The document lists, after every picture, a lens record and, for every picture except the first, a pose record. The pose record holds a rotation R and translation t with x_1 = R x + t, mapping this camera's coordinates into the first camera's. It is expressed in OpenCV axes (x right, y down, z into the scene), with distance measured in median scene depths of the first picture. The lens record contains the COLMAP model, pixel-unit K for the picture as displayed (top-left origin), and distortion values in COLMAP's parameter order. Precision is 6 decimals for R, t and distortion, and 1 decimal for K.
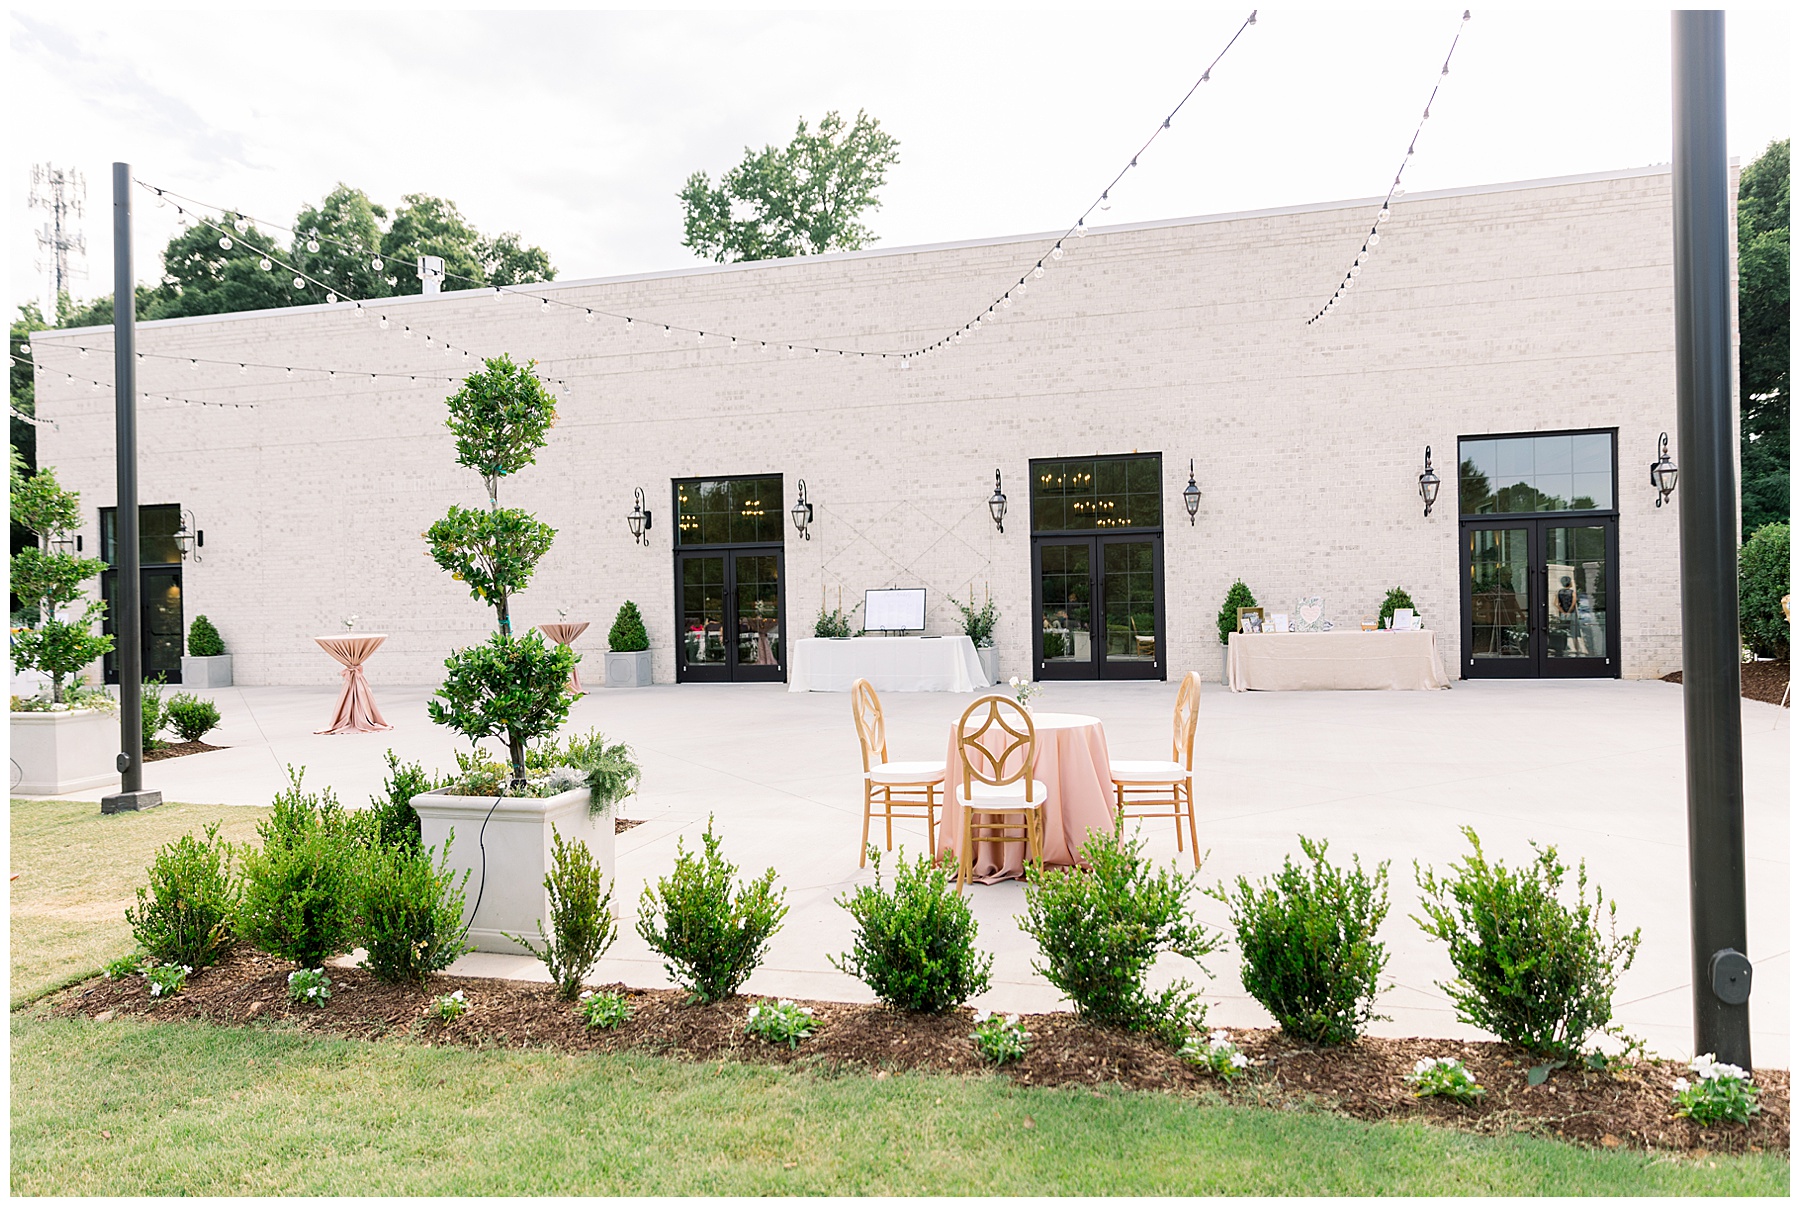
lens RADIAL K [[1275.6, 0, 900.4], [0, 1275.6, 615.0], [0, 0, 1]] dist [0.010377, -0.005134]
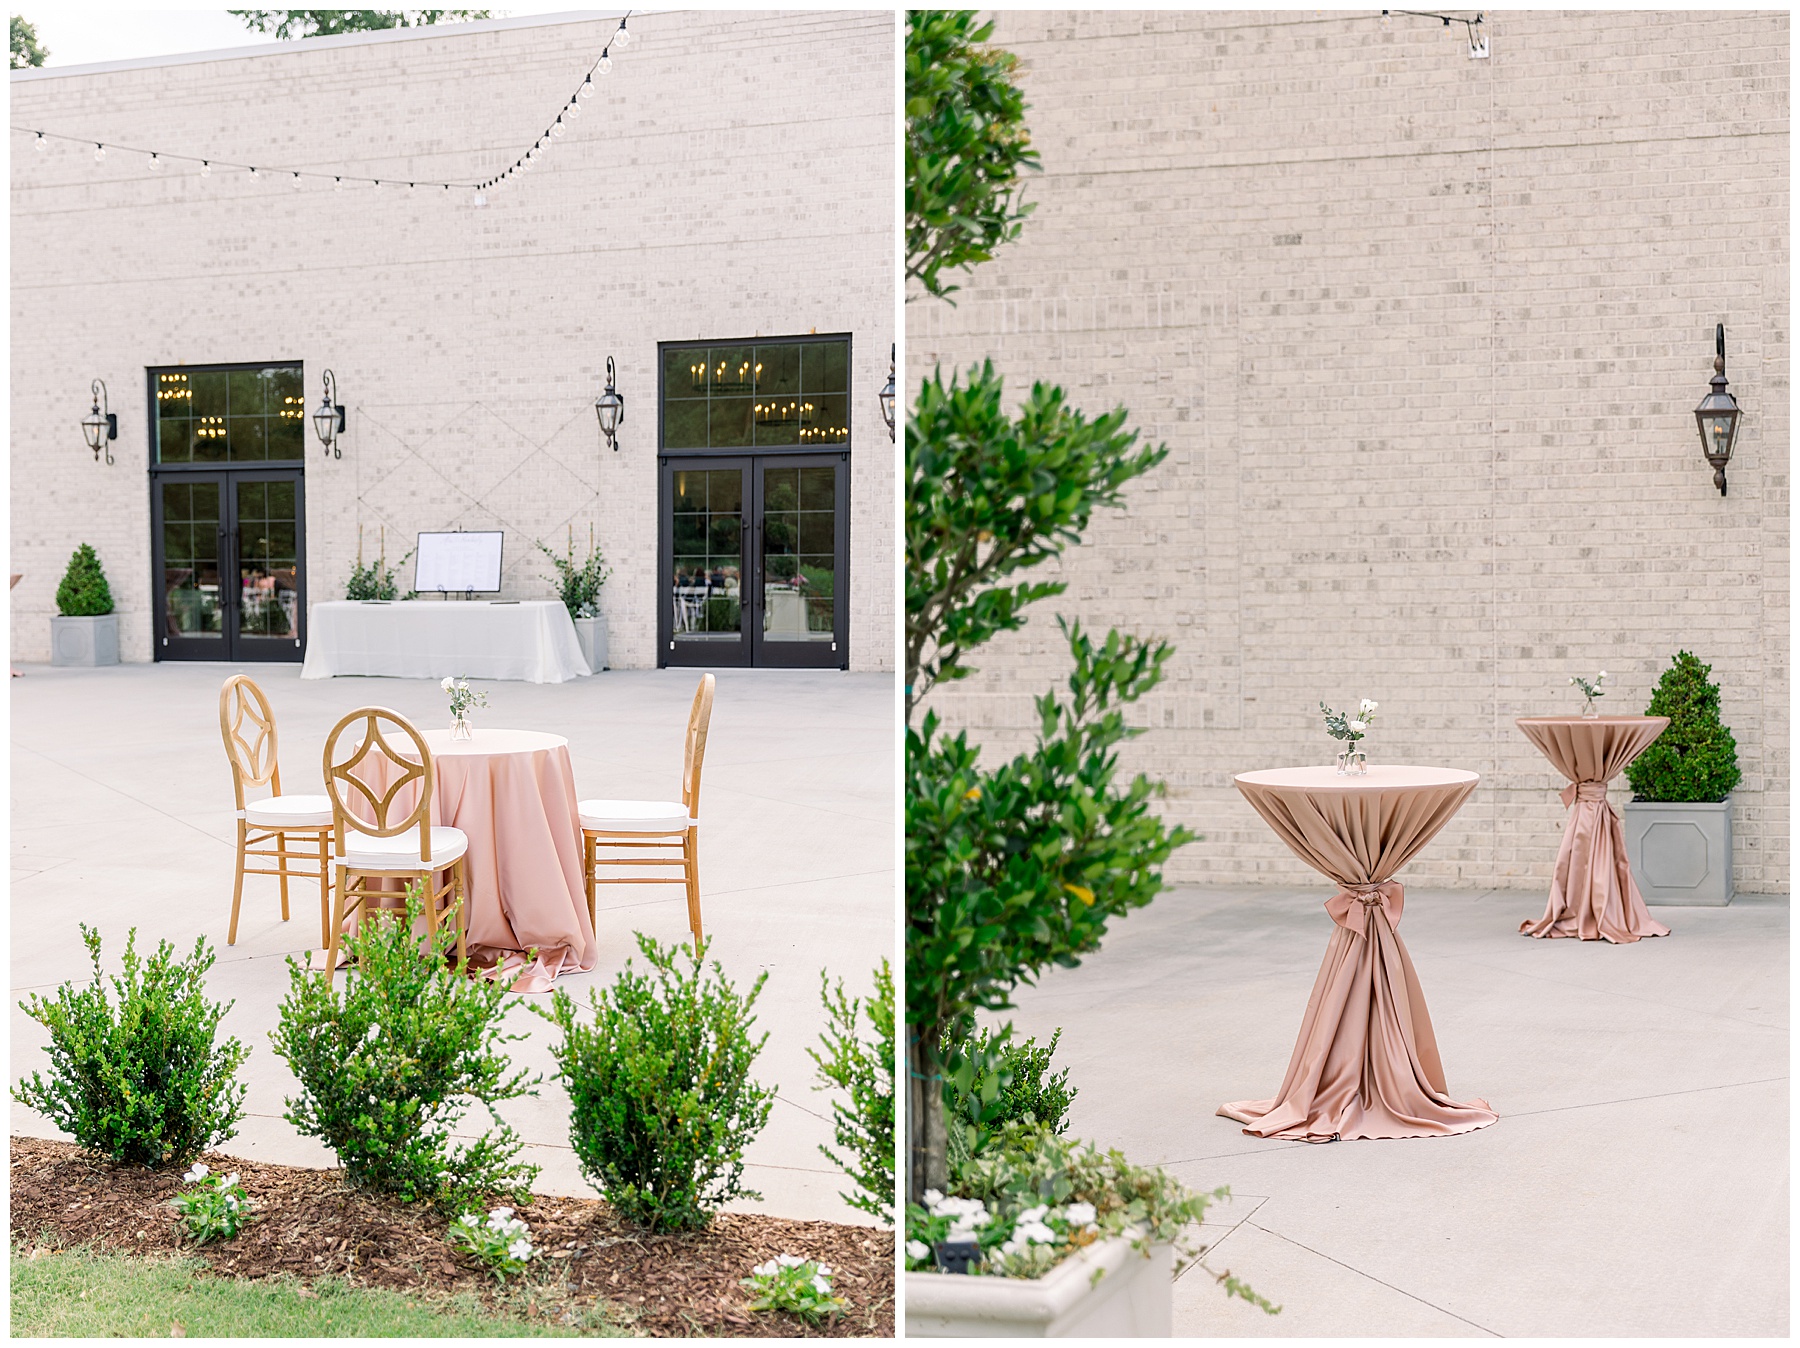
lens RADIAL K [[1833.1, 0, 900.0], [0, 1833.1, 674.0], [0, 0, 1]] dist [0.017298, -0.004450]
pose [[0.998068, 0.016620, -0.059861, 0.294199], [-0.011531, 0.996367, 0.084374, -0.030045], [0.061046, -0.083520, 0.994634, 0.020209]]
